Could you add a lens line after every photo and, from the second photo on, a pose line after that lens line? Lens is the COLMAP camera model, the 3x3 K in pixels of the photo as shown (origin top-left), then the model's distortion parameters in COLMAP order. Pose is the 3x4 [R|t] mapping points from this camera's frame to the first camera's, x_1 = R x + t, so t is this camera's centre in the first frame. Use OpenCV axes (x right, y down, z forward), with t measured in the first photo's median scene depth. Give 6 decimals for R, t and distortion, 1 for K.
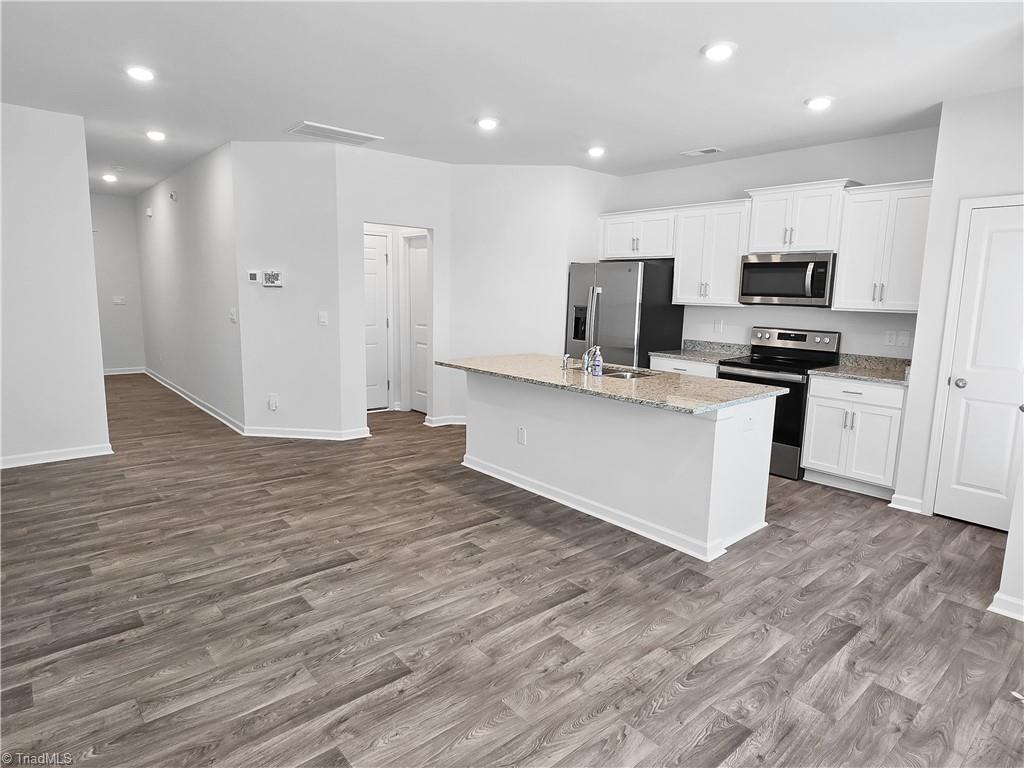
lens RADIAL K [[588.8, 0, 521.4], [0, 588.8, 384.0], [0, 0, 1]] dist [-0.001703, 0.000302]
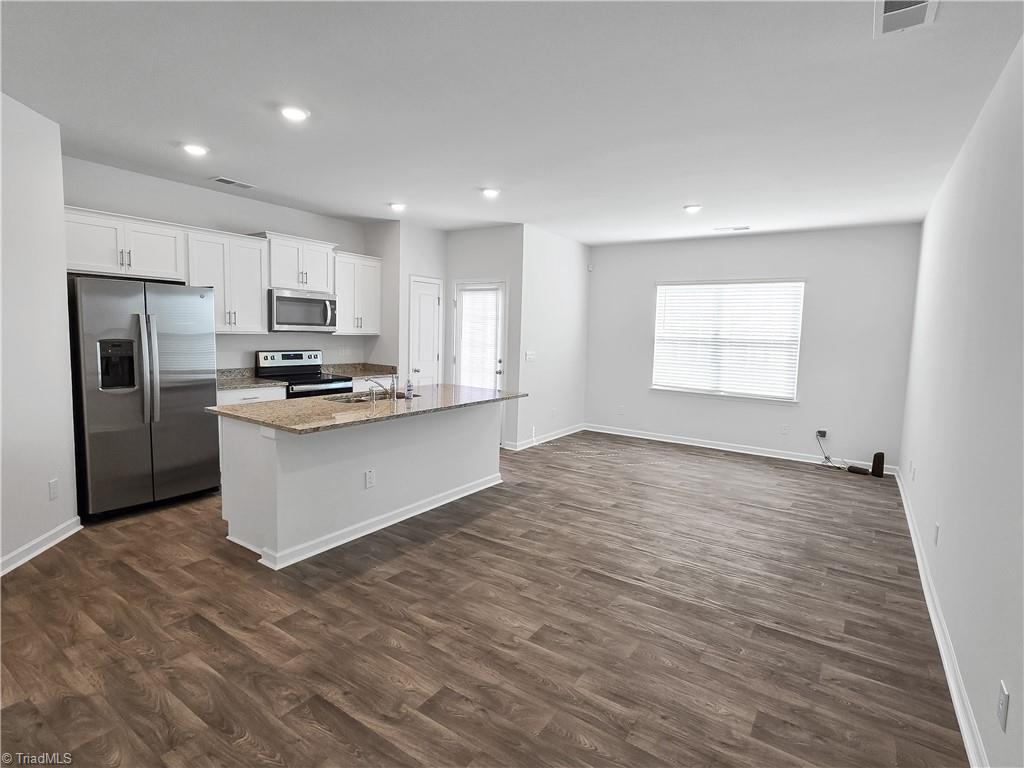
lens RADIAL K [[507.8, 0, 522.2], [0, 507.8, 380.3], [0, 0, 1]] dist [-0.004041, 0.000465]
pose [[-0.253955, -0.125441, 0.959047, -0.878491], [0.115746, 0.980487, 0.158894, -0.180971], [-0.960265, 0.151357, -0.234481, 0.983211]]
